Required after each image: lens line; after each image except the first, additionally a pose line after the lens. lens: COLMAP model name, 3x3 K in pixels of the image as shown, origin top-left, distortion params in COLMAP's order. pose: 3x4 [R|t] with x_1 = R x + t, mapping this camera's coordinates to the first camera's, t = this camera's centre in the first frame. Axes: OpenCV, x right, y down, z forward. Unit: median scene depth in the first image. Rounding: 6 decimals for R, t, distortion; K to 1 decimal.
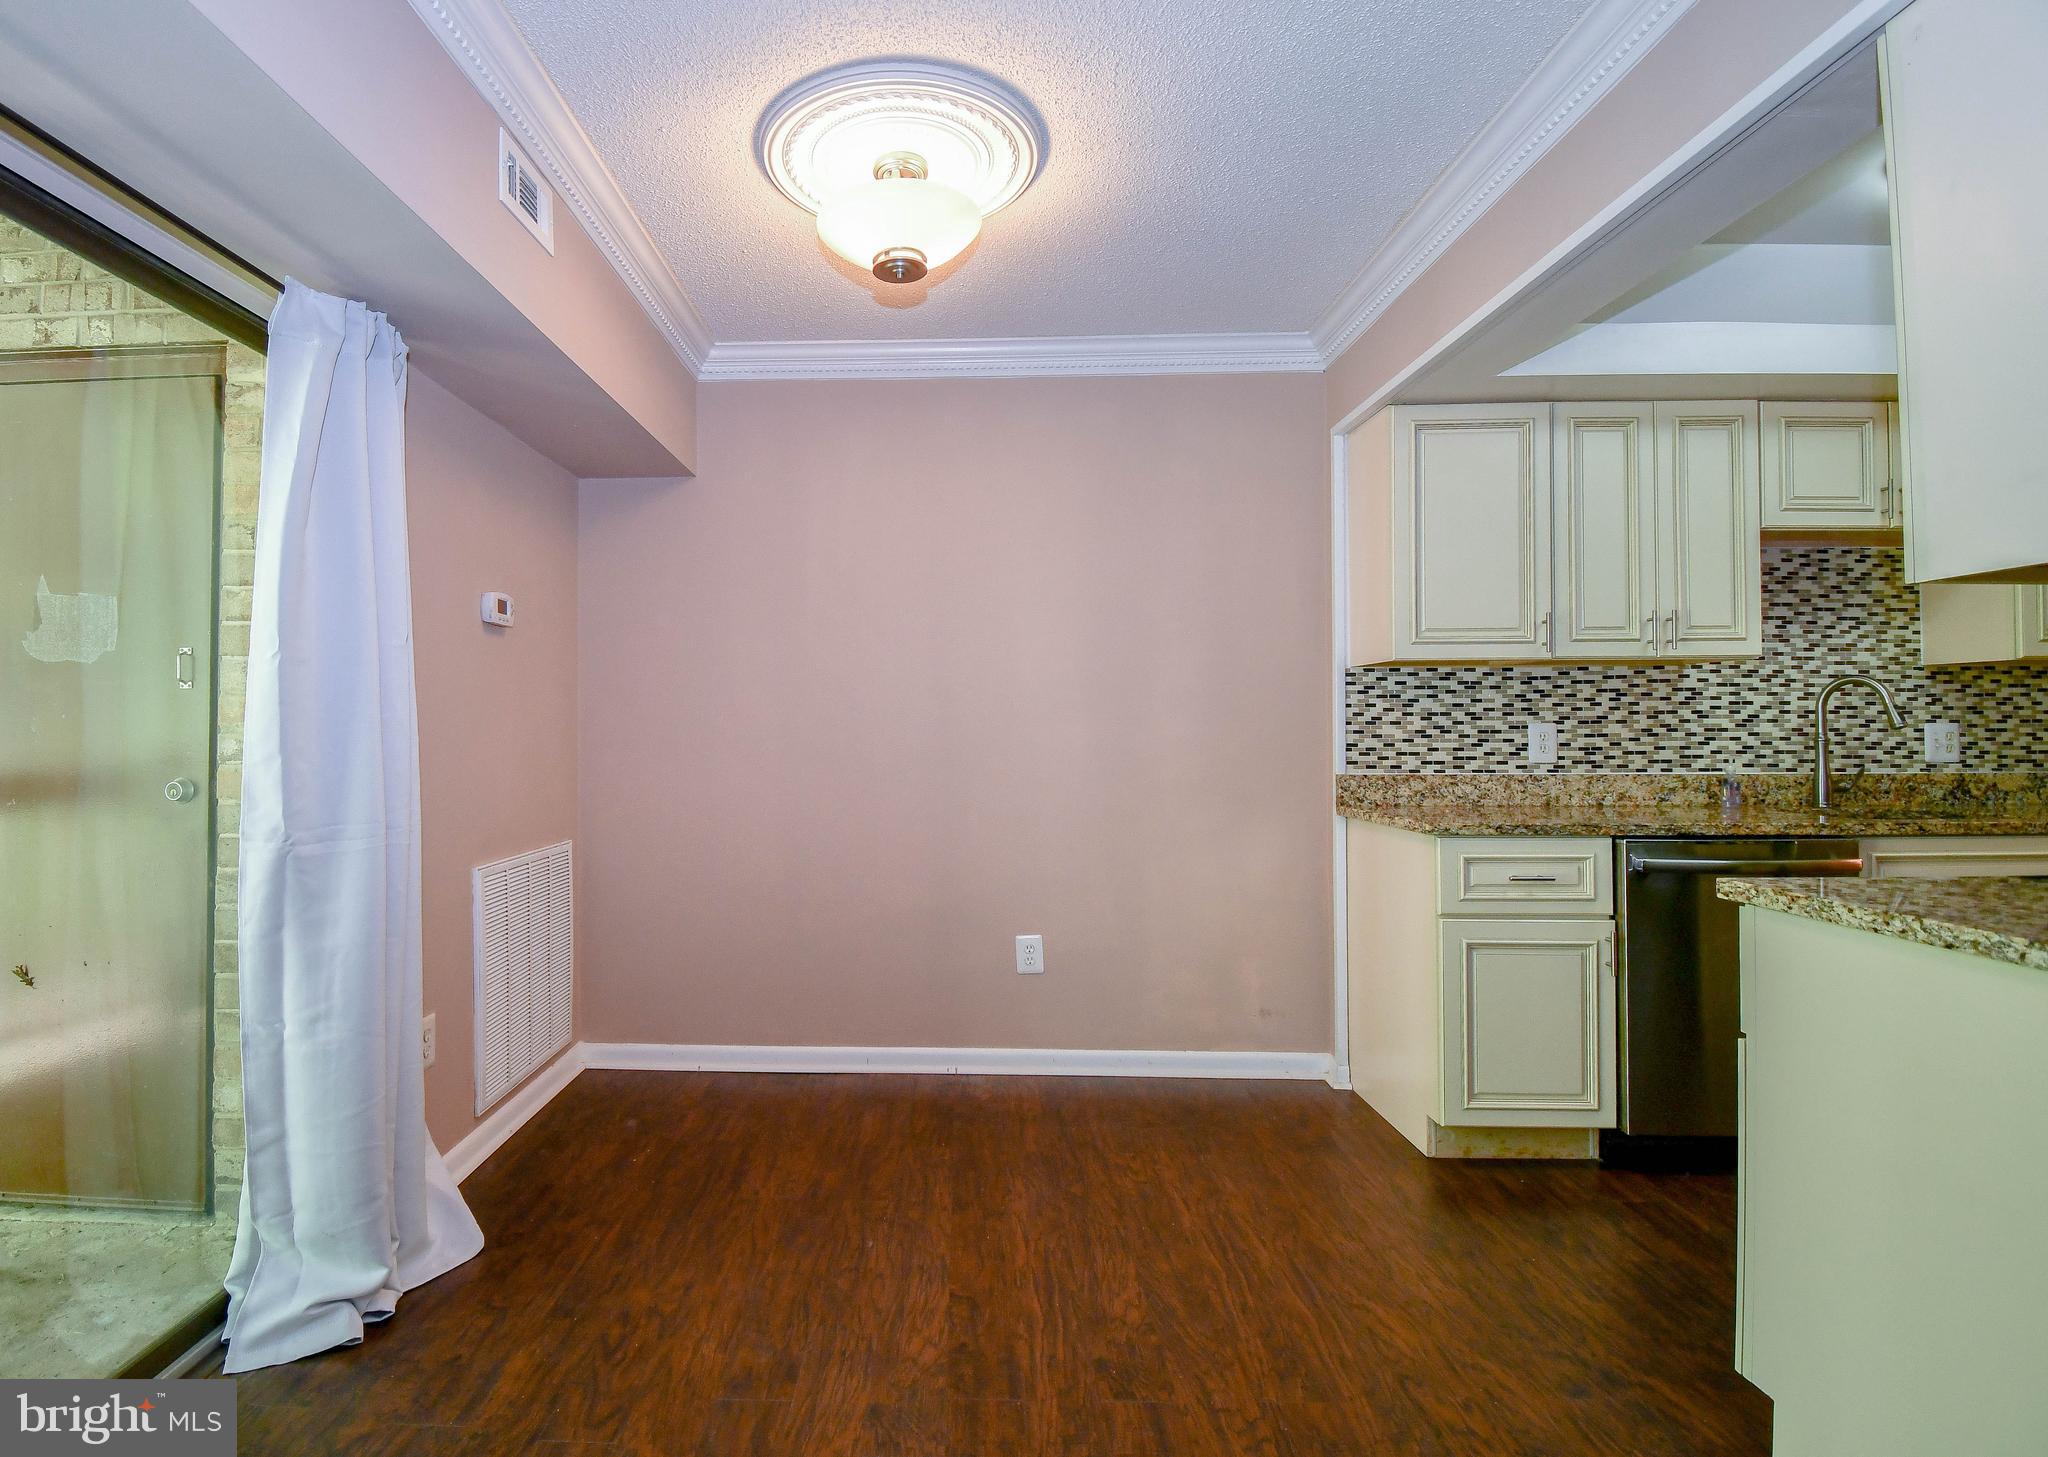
lens RADIAL K [[1019.9, 0, 918.8], [0, 1019.9, 701.9], [0, 0, 1]] dist [-0.002796, -0.015605]
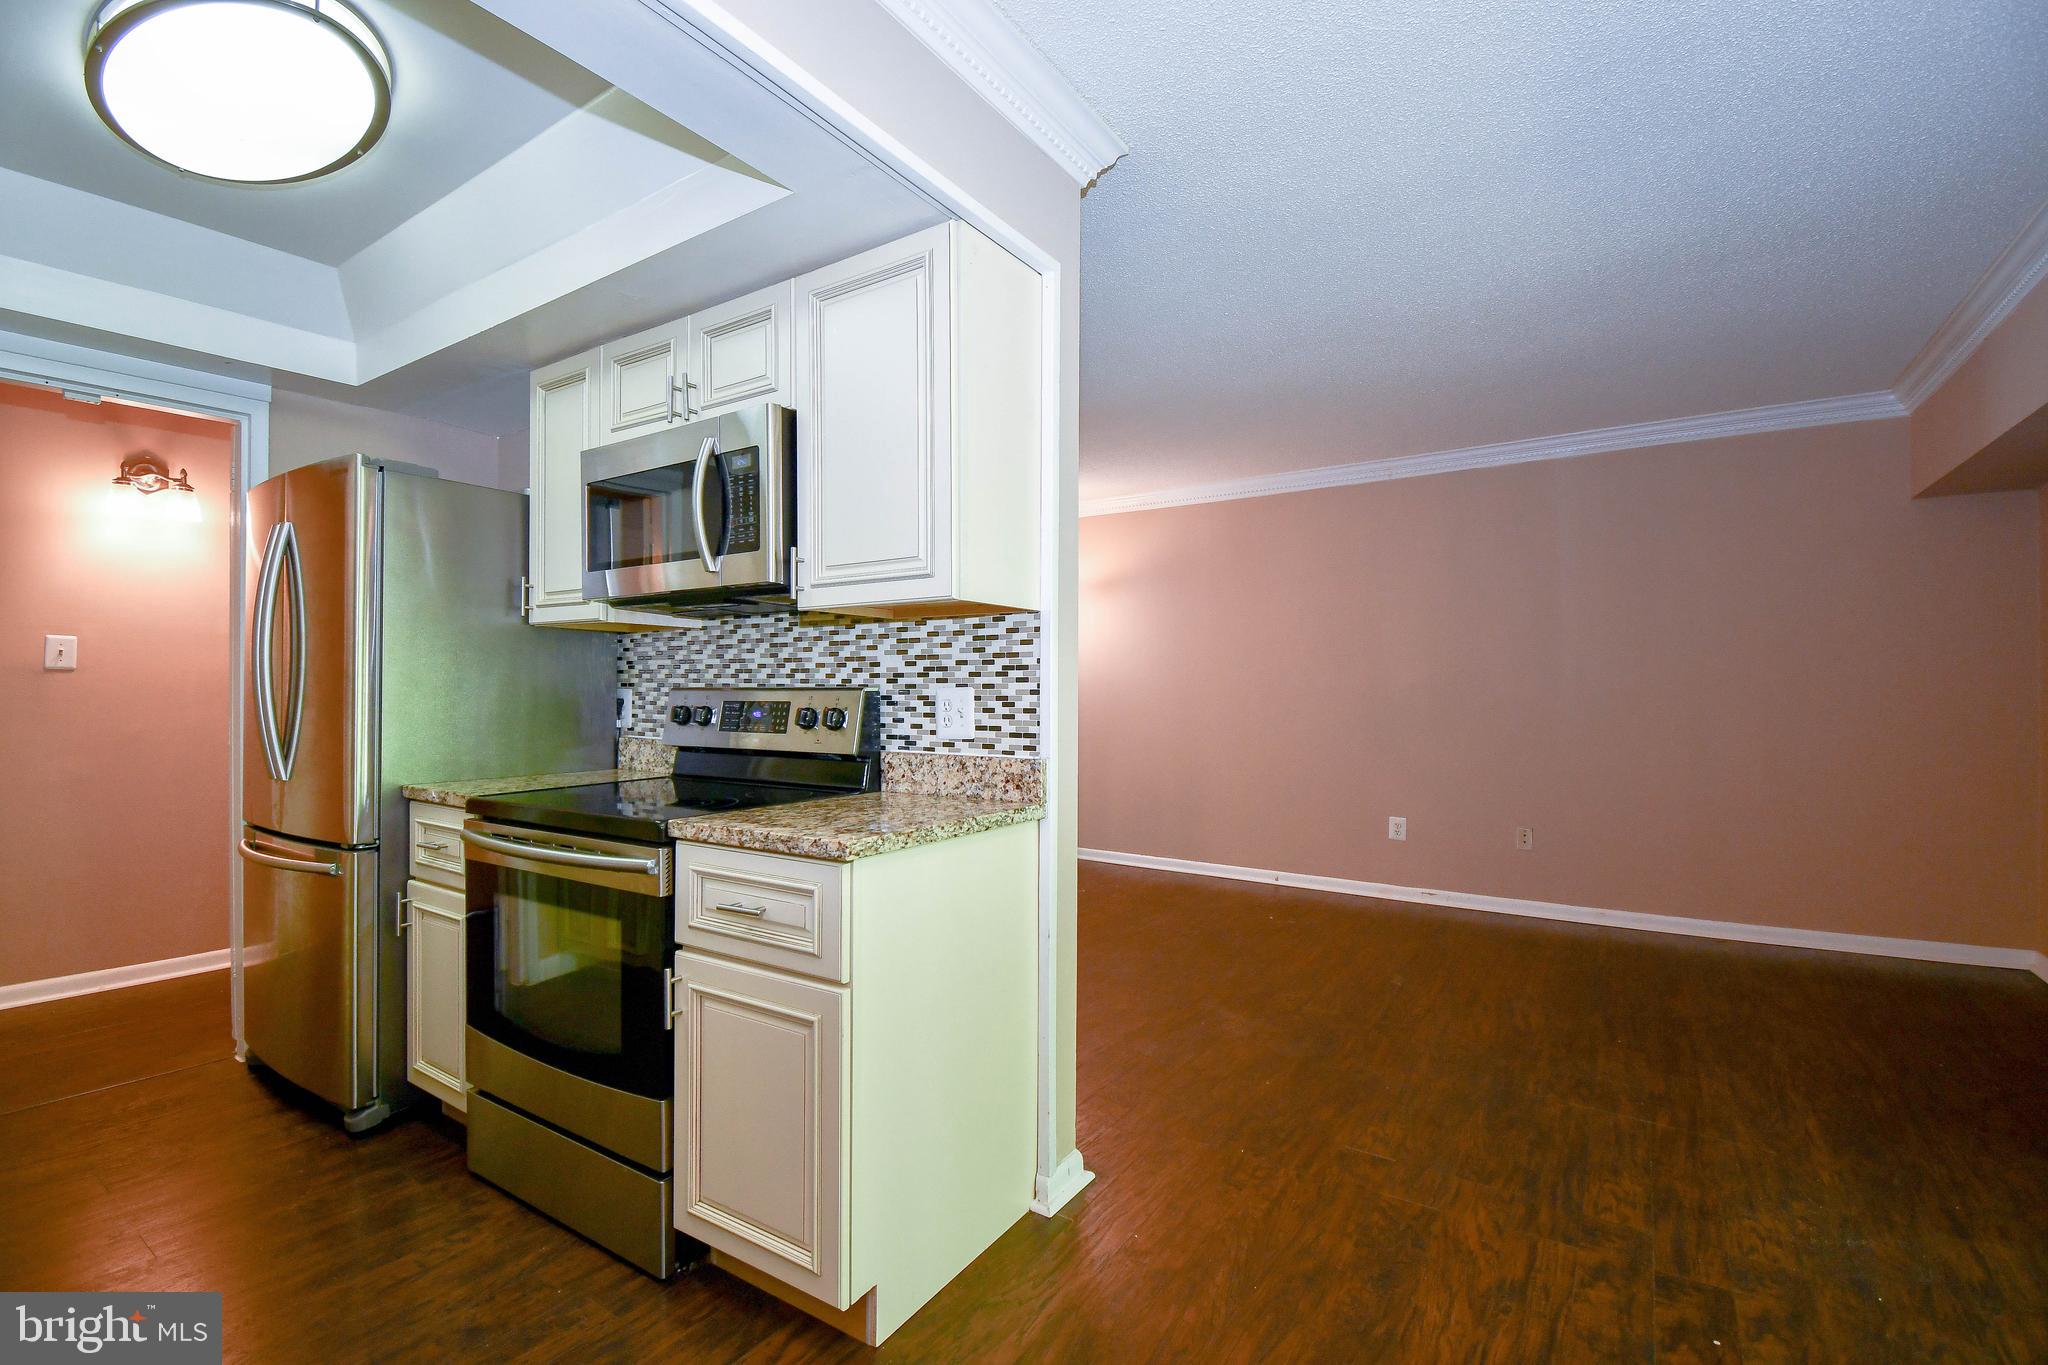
lens RADIAL K [[922.2, 0, 1032.7], [0, 922.2, 680.8], [0, 0, 1]] dist [0.009827, -0.018680]
pose [[-0.850418, 0.006572, 0.526067, 0.076500], [-0.010755, 0.999496, -0.029873, 0.020268], [-0.525998, -0.031062, -0.849918, 0.860784]]
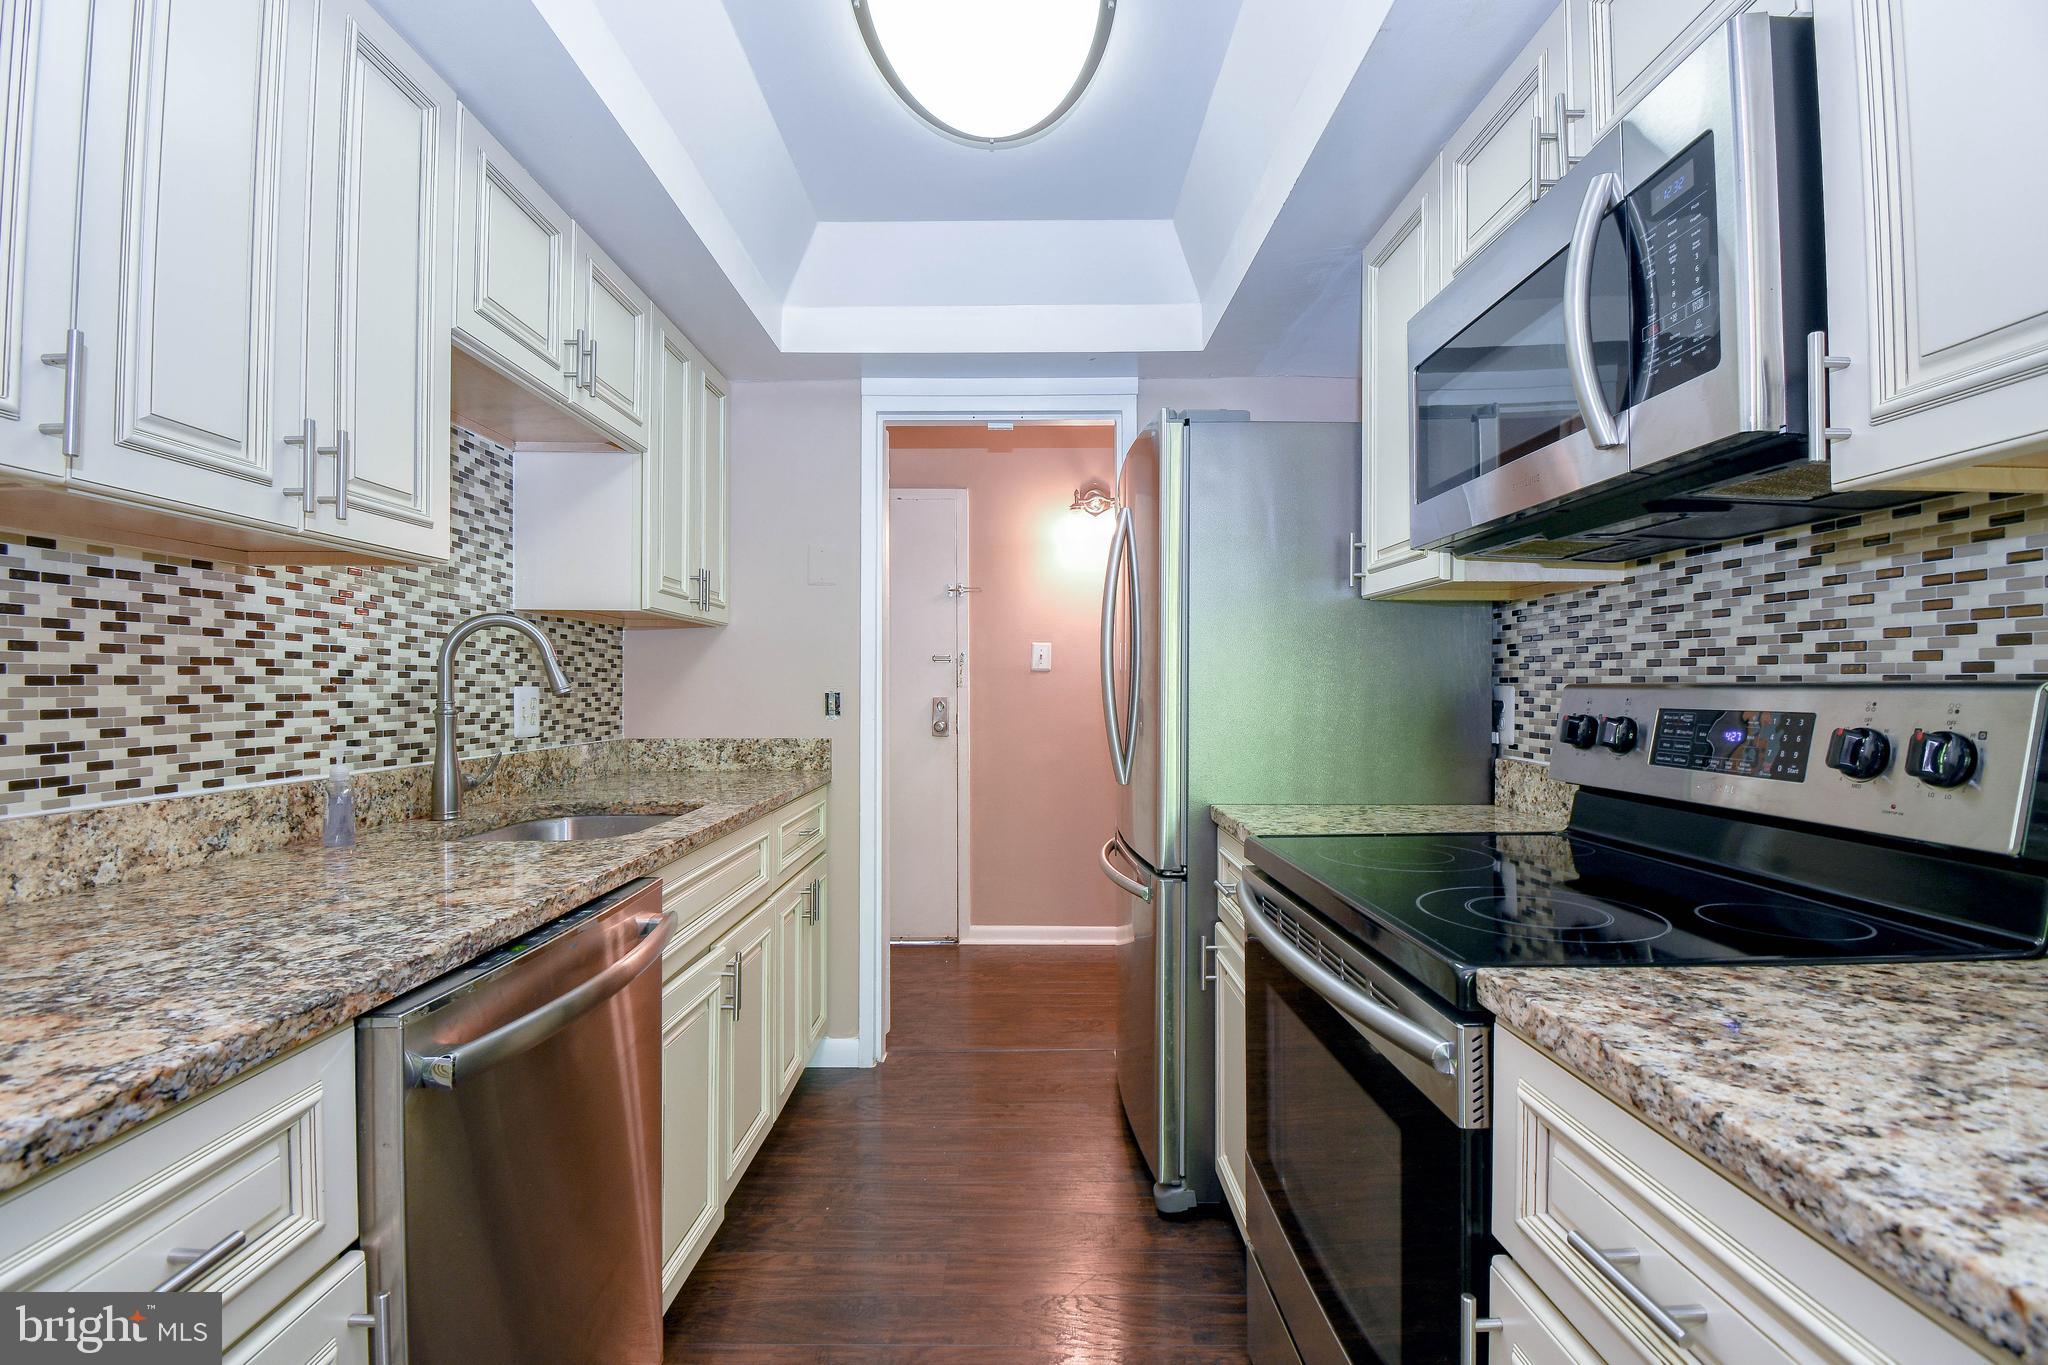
lens RADIAL K [[922.2, 0, 1011.4], [0, 922.2, 687.5], [0, 0, 1]] dist [0.009827, -0.018680]
pose [[-0.032524, 0.001146, 0.999470, 0.298425], [-0.022580, 0.999743, -0.001881, 0.014887], [-0.999216, -0.022630, -0.032490, 0.644518]]
